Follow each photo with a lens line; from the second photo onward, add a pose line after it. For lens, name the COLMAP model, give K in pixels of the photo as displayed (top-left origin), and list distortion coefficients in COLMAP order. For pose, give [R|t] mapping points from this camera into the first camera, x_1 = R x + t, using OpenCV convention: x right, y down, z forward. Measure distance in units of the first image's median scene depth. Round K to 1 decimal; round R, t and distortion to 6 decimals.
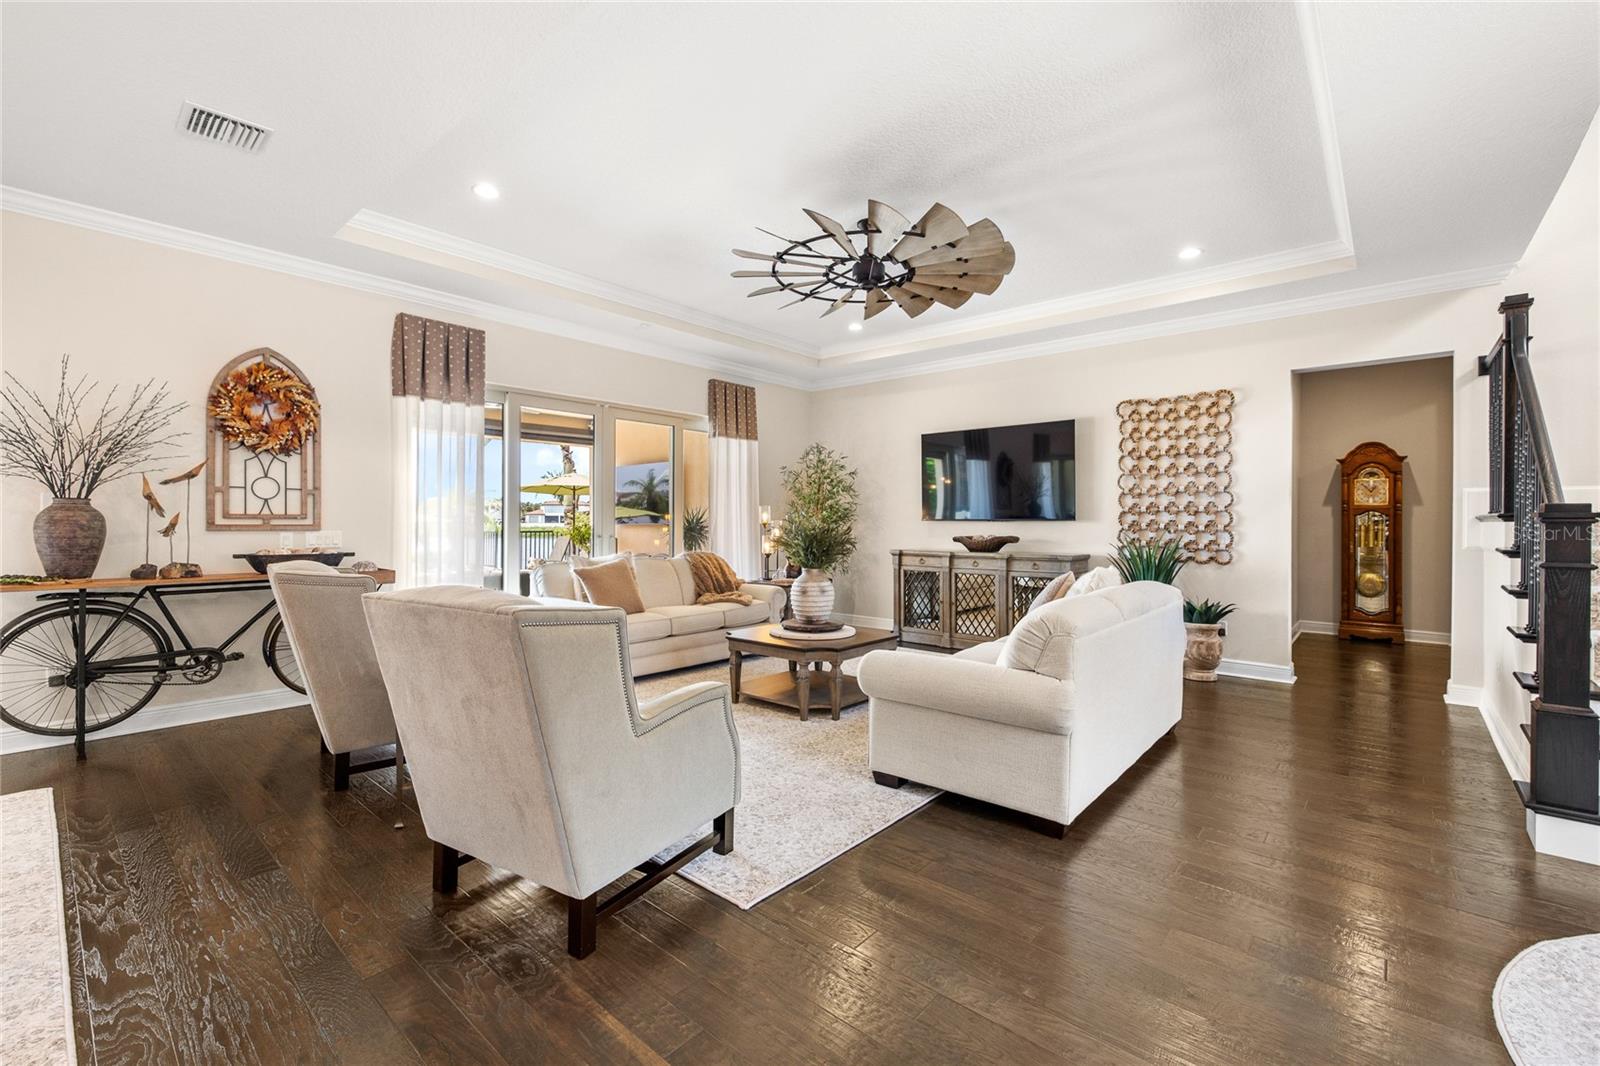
lens RADIAL K [[679.2, 0, 795.6], [0, 679.2, 526.4], [0, 0, 1]] dist [-0.000349, -0.000026]
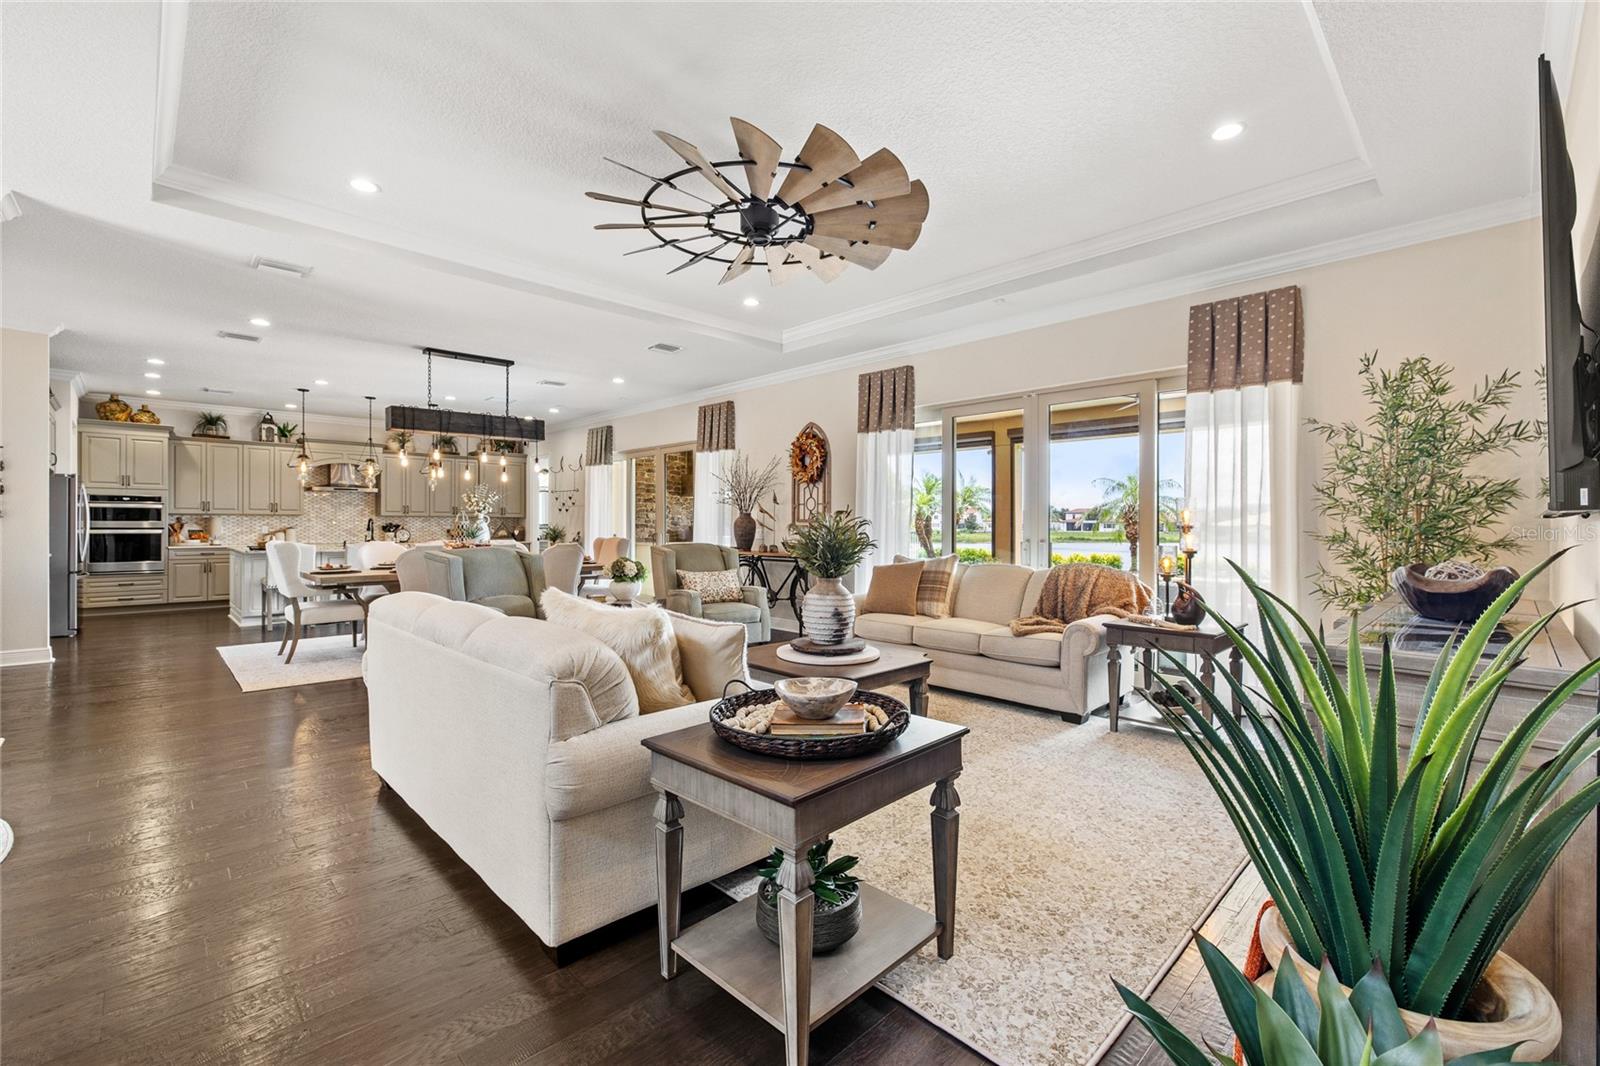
lens RADIAL K [[679.2, 0, 798.1], [0, 679.2, 527.0], [0, 0, 1]] dist [-0.000349, -0.000026]
pose [[-0.078097, 0.006357, -0.996925, 0.848089], [-0.002989, 0.999974, 0.006611, -0.009570], [0.996941, 0.003496, -0.078076, 1.006330]]
